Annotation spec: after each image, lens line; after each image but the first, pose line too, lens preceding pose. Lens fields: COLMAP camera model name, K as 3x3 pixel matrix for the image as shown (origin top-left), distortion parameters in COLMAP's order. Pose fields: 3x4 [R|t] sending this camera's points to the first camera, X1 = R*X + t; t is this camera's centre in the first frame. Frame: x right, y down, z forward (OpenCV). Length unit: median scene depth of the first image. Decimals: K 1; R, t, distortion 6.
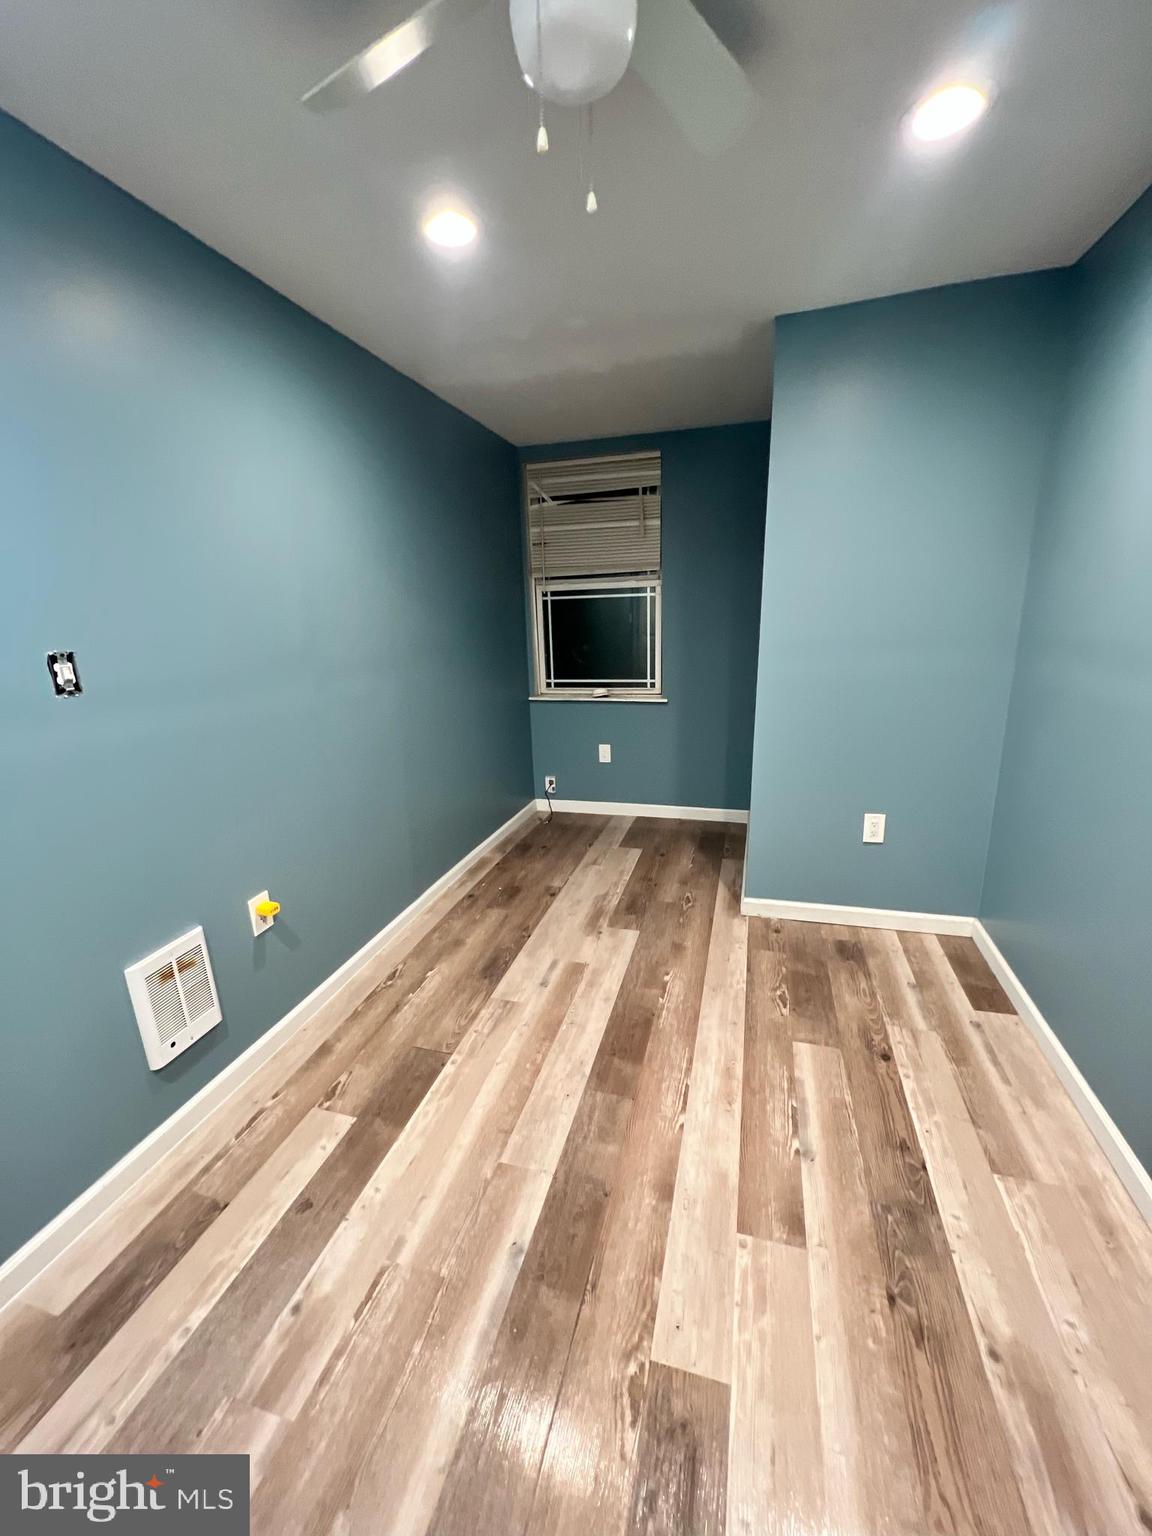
lens RADIAL K [[612.9, 0, 573.1], [0, 612.9, 763.3], [0, 0, 1]] dist [-0.002380, 0.000223]
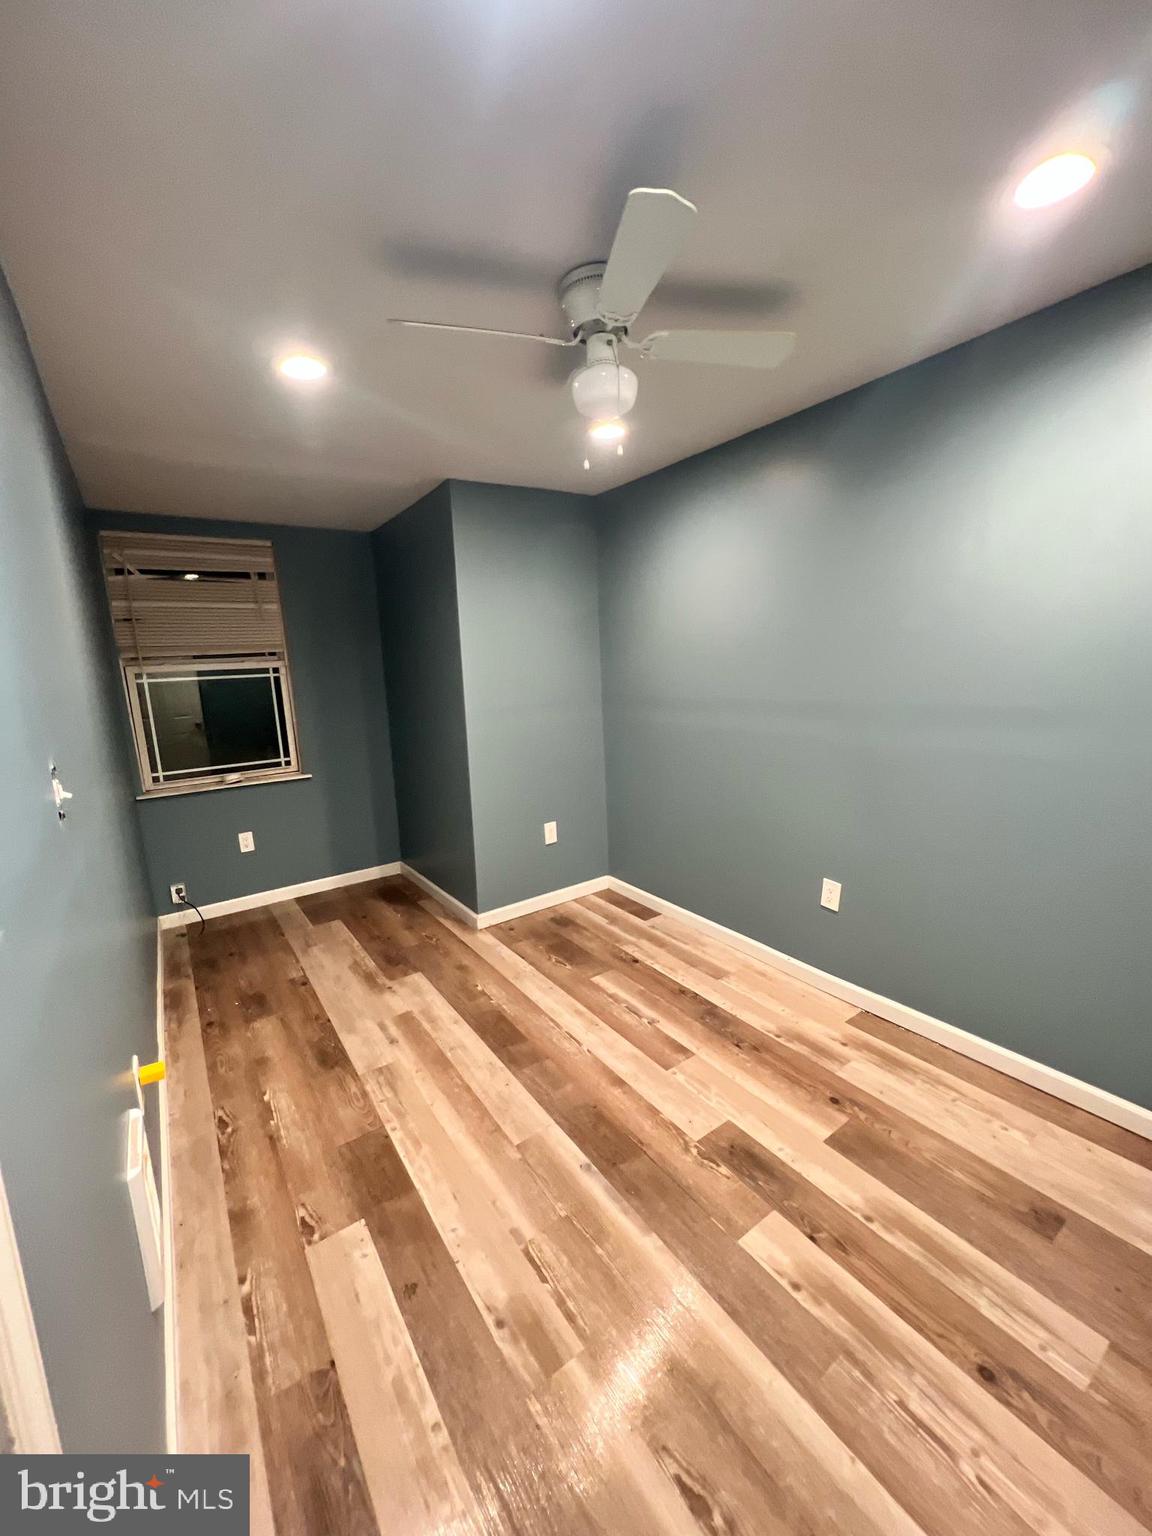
lens RADIAL K [[612.9, 0, 579.1], [0, 612.9, 758.1], [0, 0, 1]] dist [-0.002380, 0.000223]
pose [[0.626970, -0.120040, 0.769739, -0.932803], [0.215512, 0.976223, -0.023299, -0.028272], [-0.748641, 0.180495, 0.637933, 0.017682]]
